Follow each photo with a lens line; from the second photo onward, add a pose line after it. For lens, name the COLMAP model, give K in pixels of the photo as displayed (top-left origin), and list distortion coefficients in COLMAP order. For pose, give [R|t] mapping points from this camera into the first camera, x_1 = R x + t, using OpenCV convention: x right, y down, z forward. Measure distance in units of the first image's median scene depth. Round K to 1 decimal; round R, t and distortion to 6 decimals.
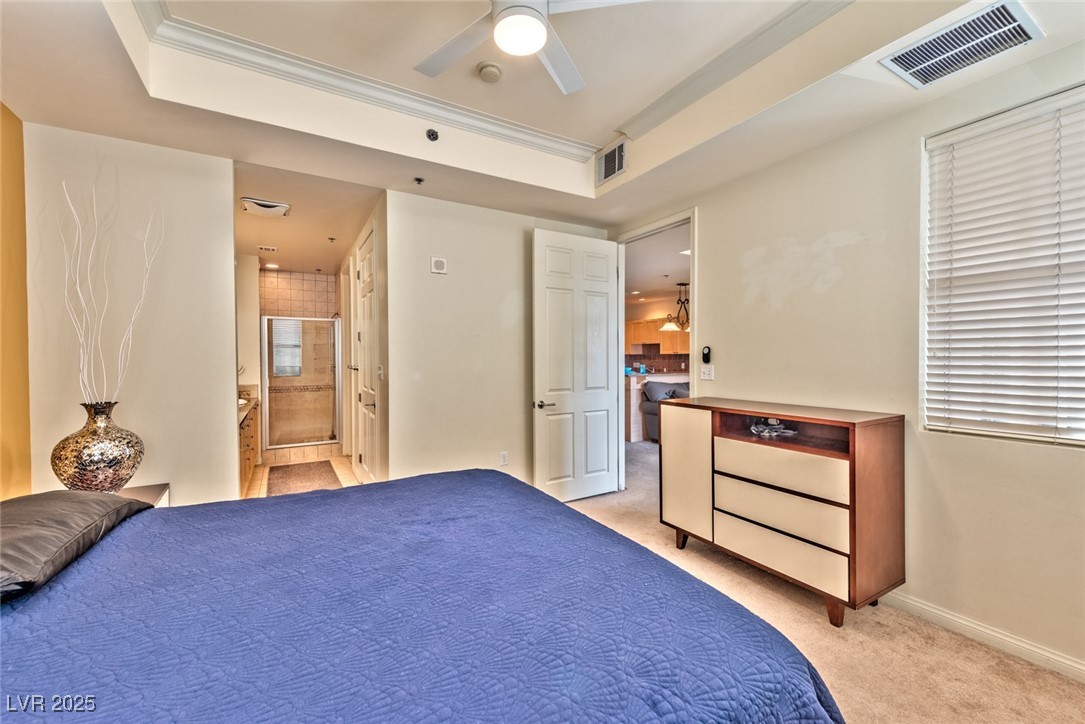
lens RADIAL K [[429.4, 0, 547.3], [0, 429.4, 364.3], [0, 0, 1]] dist [-0.000972, -0.000260]
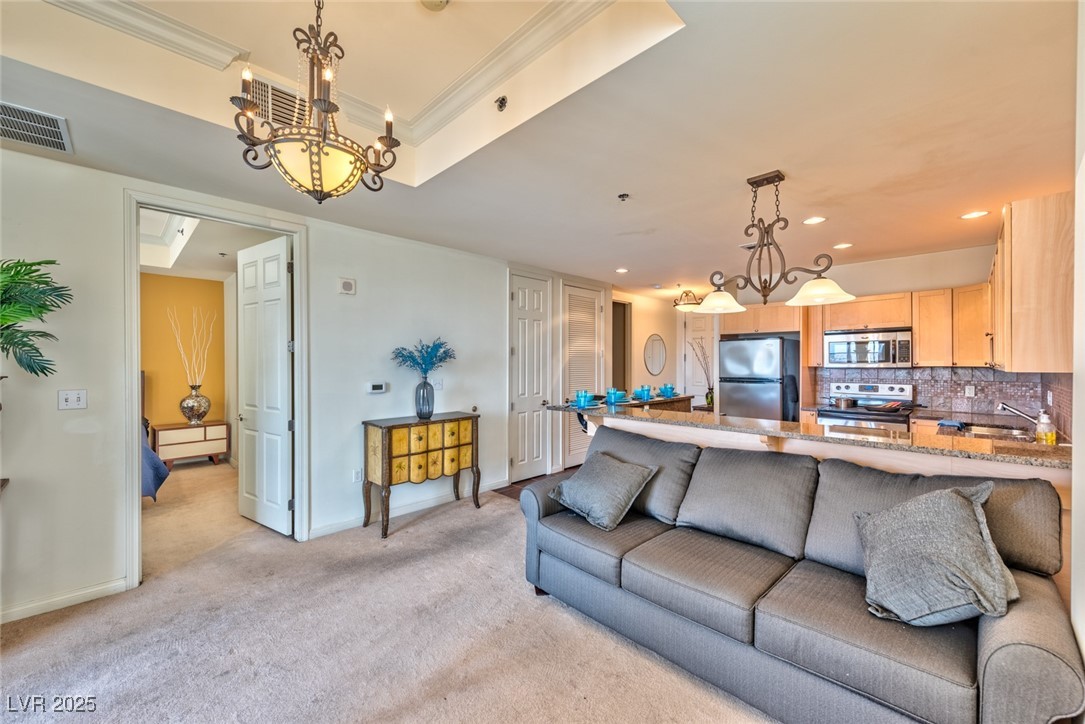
lens RADIAL K [[429.4, 0, 547.3], [0, 429.4, 364.3], [0, 0, 1]] dist [-0.000972, -0.000260]
pose [[0.245555, 0.011564, -0.969314, 0.634697], [-0.016314, 0.999837, 0.007795, -0.030847], [0.969245, 0.013900, 0.245703, 0.747828]]
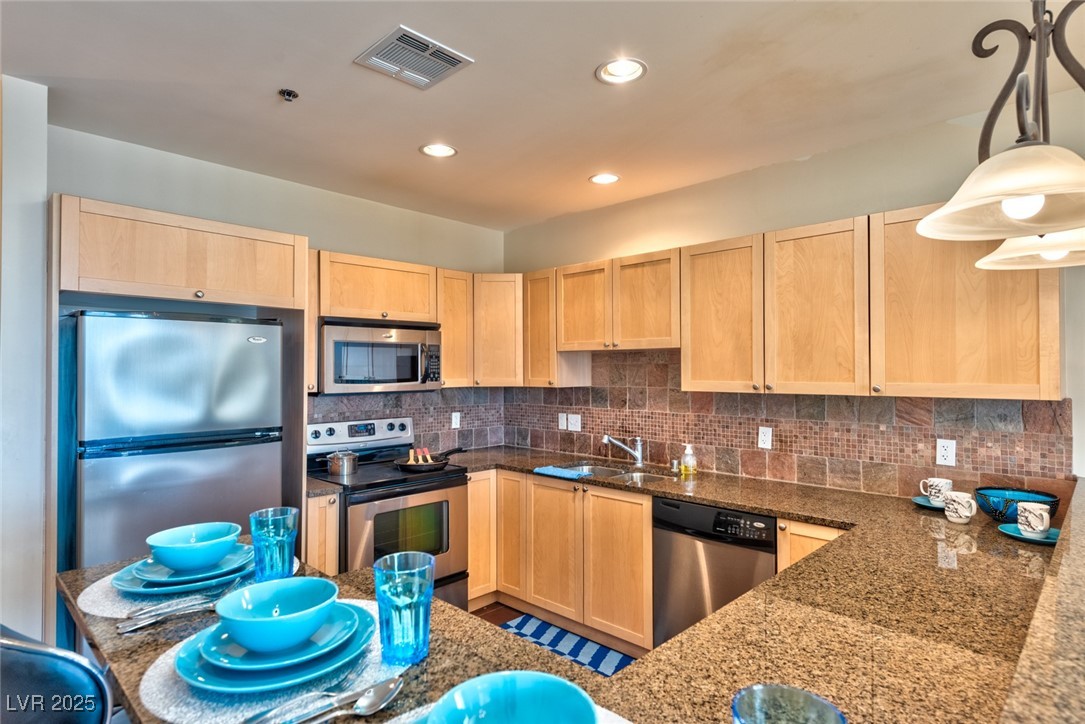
lens RADIAL K [[581.4, 0, 540.0], [0, 581.4, 363.6], [0, 0, 1]] dist [0.002107, -0.000224]
pose [[0.966781, 0.010406, 0.255393, 0.126240], [-0.002720, 0.999533, -0.030428, -0.037581], [-0.255591, 0.028723, 0.966358, 0.886195]]
